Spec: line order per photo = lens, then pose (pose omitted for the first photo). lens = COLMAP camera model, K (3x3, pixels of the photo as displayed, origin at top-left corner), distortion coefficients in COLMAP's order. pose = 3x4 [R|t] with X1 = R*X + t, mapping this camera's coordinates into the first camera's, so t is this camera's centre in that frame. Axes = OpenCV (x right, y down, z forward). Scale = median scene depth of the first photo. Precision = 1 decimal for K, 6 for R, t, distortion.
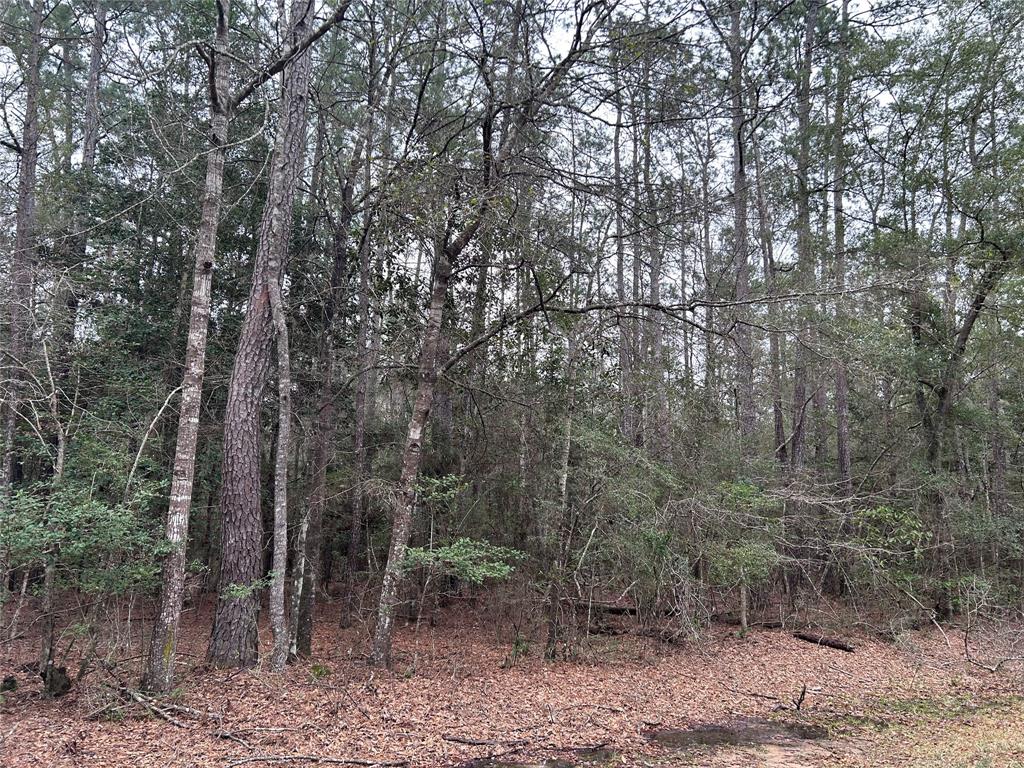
lens RADIAL K [[706.0, 0, 512.0], [0, 706.0, 384.0], [0, 0, 1]] dist [0.005084, -0.029463]
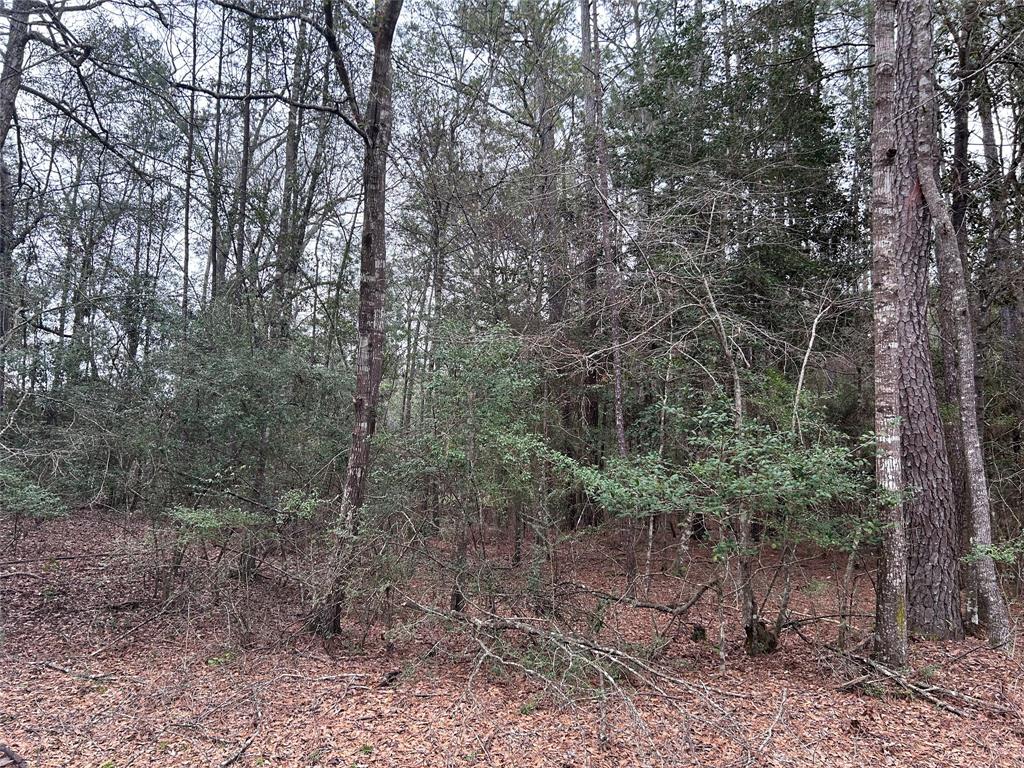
lens RADIAL K [[706.0, 0, 512.0], [0, 706.0, 384.0], [0, 0, 1]] dist [0.005084, -0.029463]
pose [[0.836568, -0.061992, -0.544344, -0.333486], [0.104146, 0.993455, 0.046917, 0.009704], [0.537873, -0.095941, 0.837549, 0.057247]]
